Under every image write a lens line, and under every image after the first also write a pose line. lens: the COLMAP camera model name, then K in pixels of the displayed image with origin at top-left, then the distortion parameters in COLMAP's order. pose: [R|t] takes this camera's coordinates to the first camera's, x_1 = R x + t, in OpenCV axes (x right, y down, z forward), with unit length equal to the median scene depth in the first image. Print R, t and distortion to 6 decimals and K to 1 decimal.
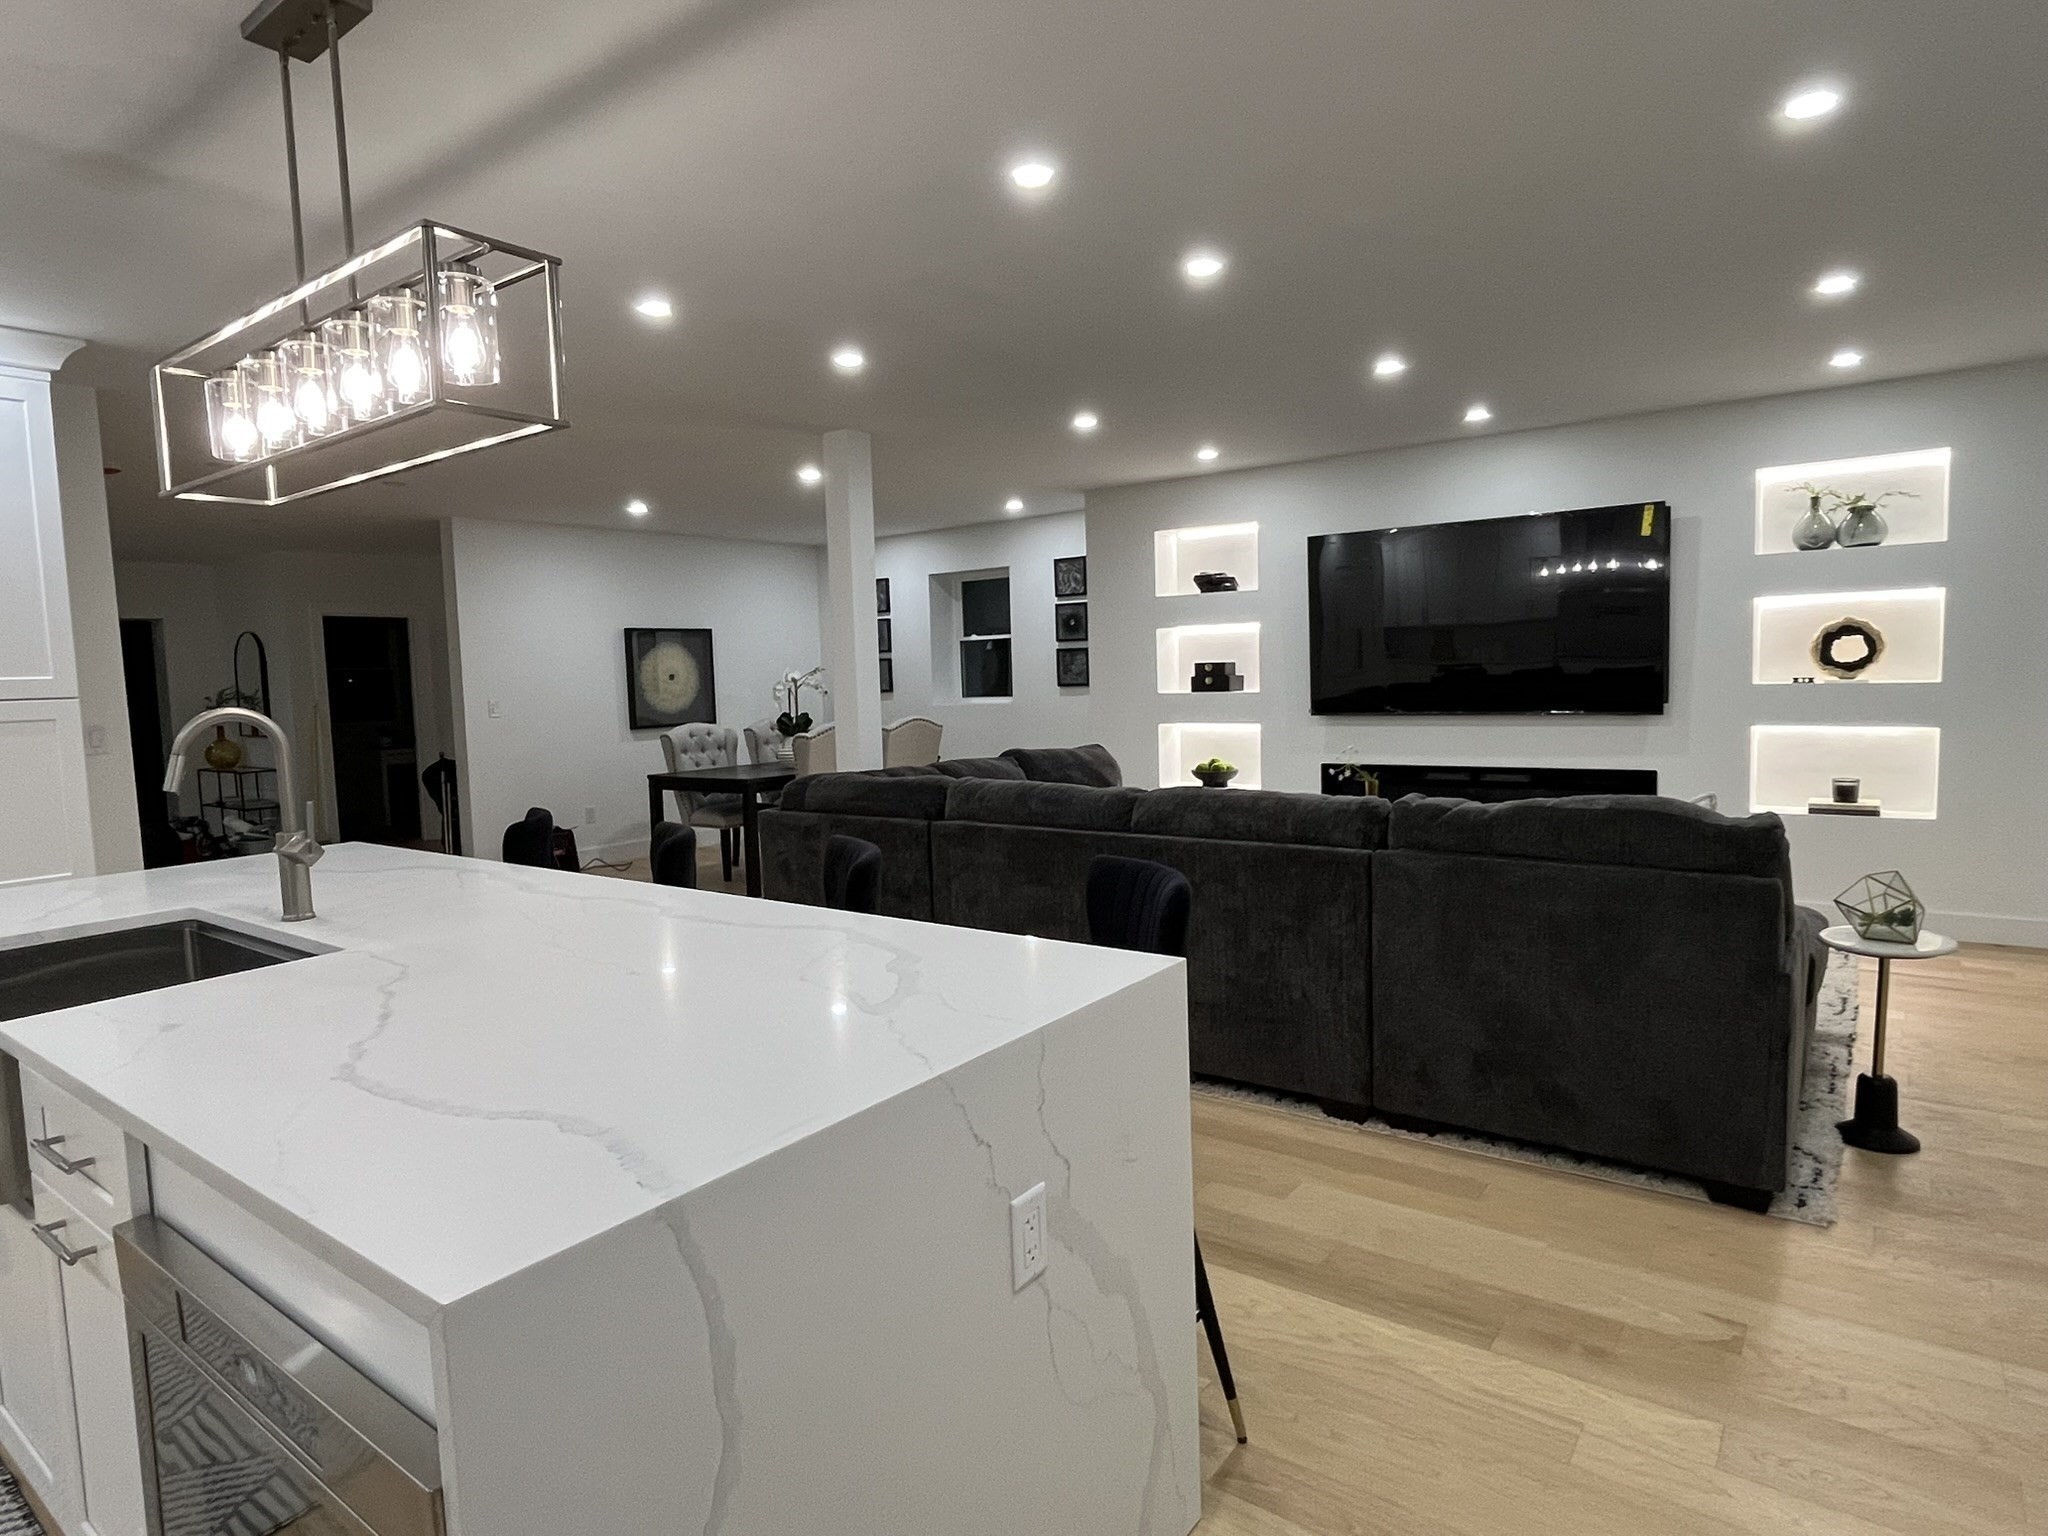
lens RADIAL K [[1151.4, 0, 1013.1], [0, 1151.4, 764.5], [0, 0, 1]] dist [-0.006430, 0.001305]
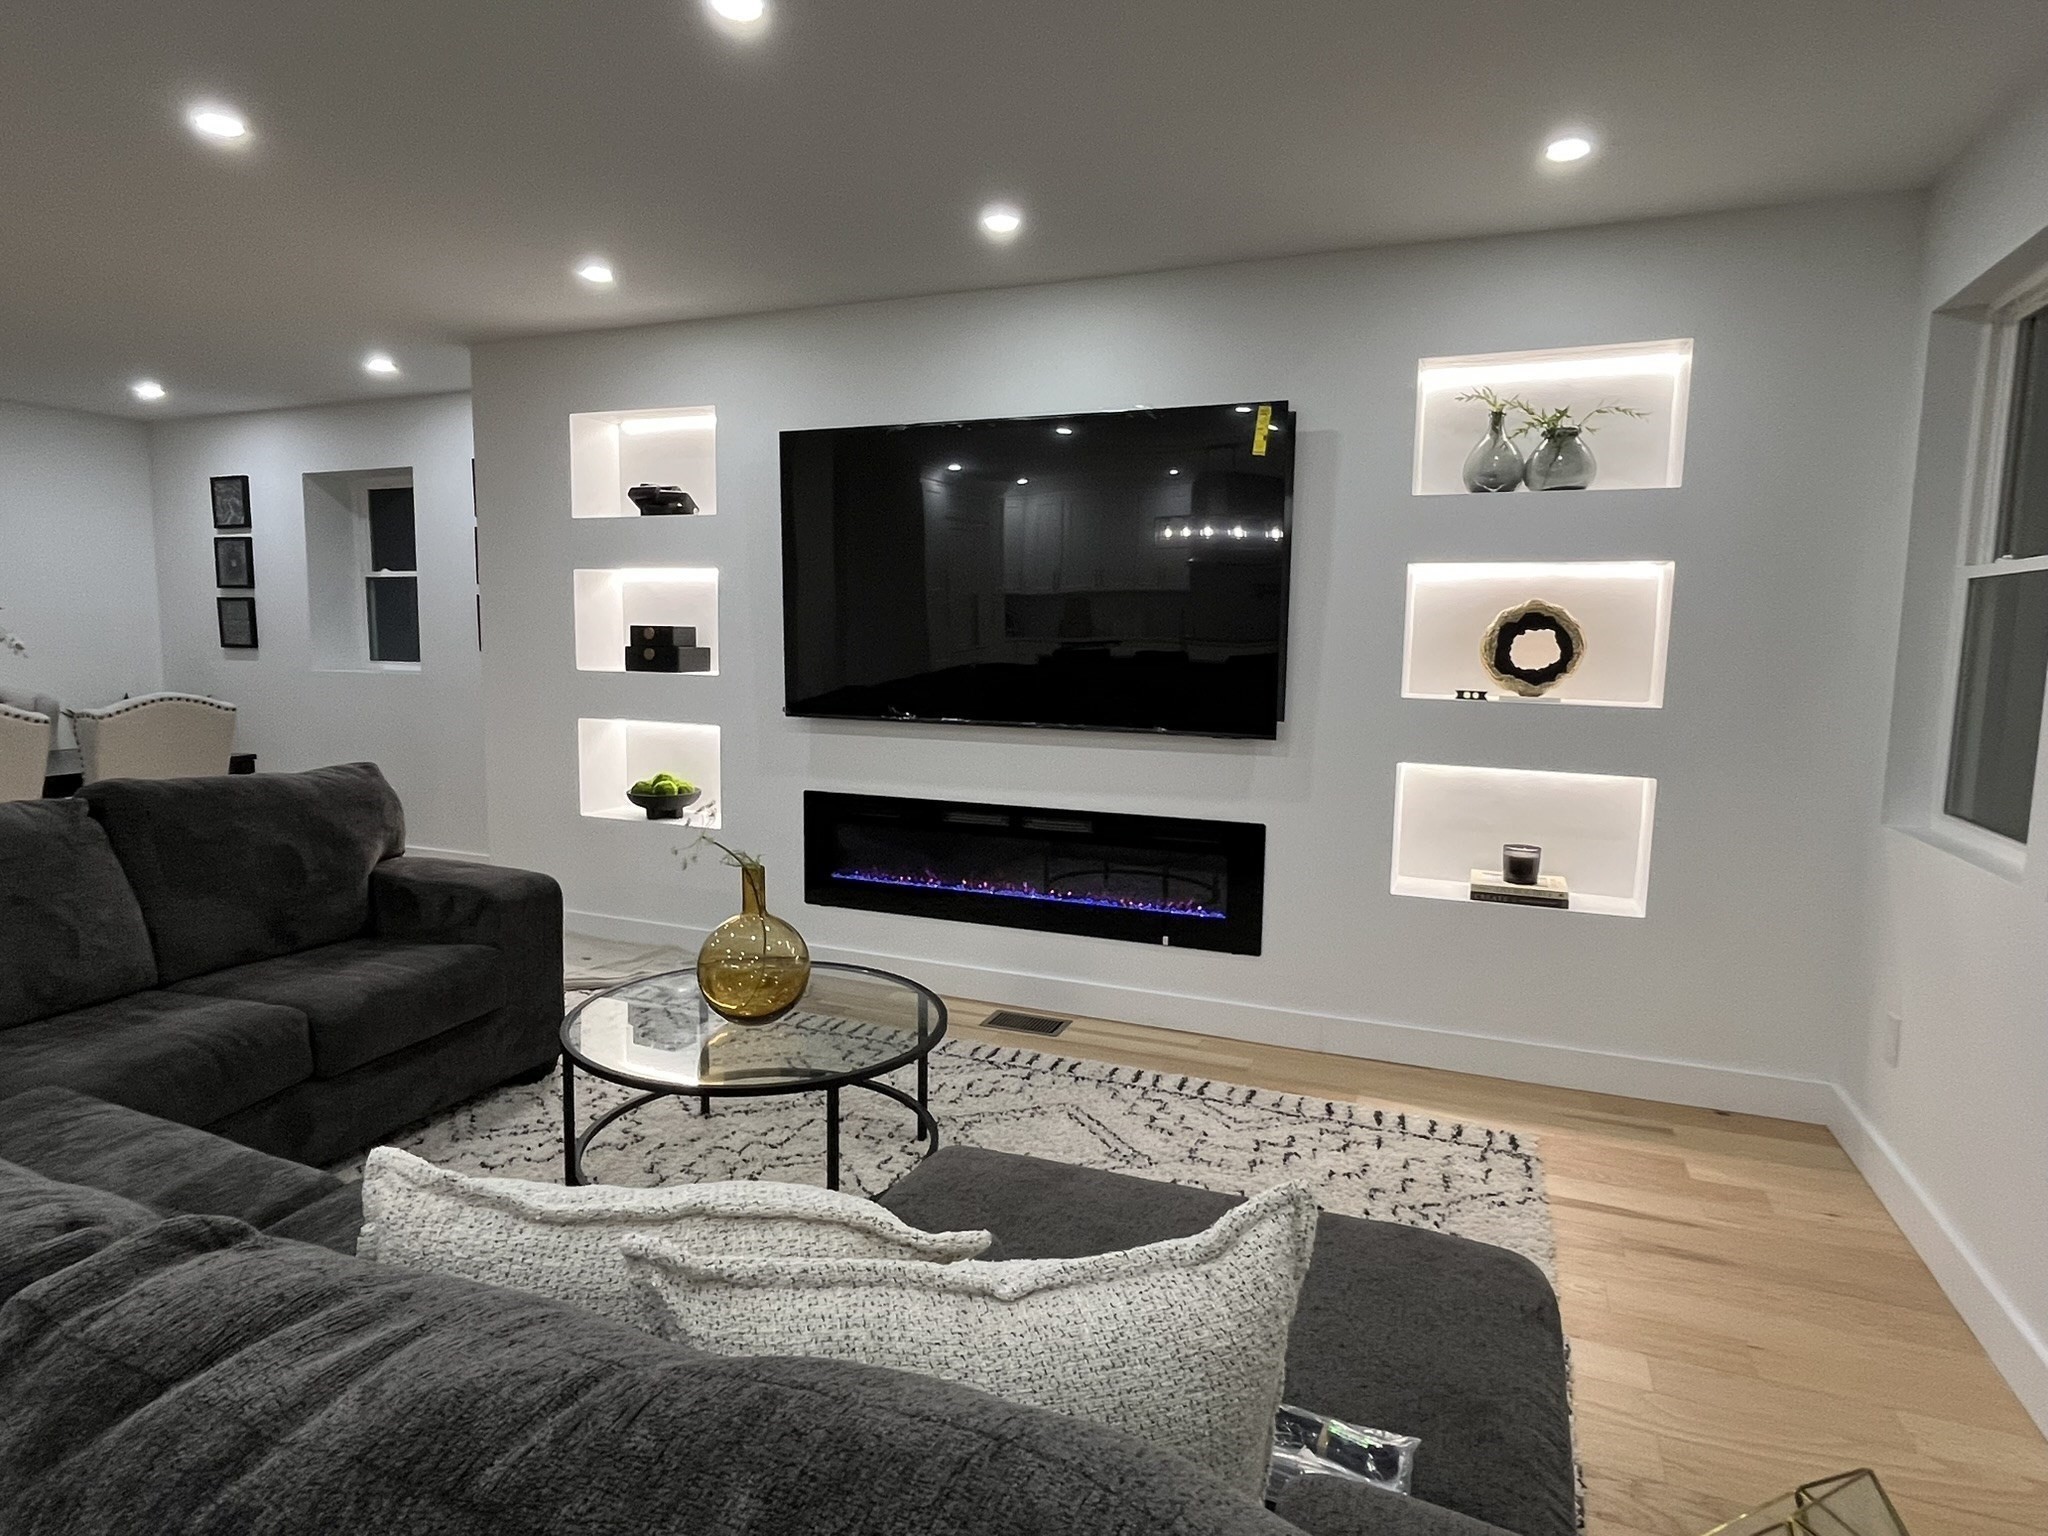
lens RADIAL K [[1140.0, 0, 1013.1], [0, 1140.0, 759.7], [0, 0, 1]] dist [0.001503, -0.003656]
pose [[0.966088, 0.015263, 0.257761, 0.260576], [-0.023329, 0.999328, 0.028263, -0.047008], [-0.257156, -0.033318, 0.965795, 0.423659]]
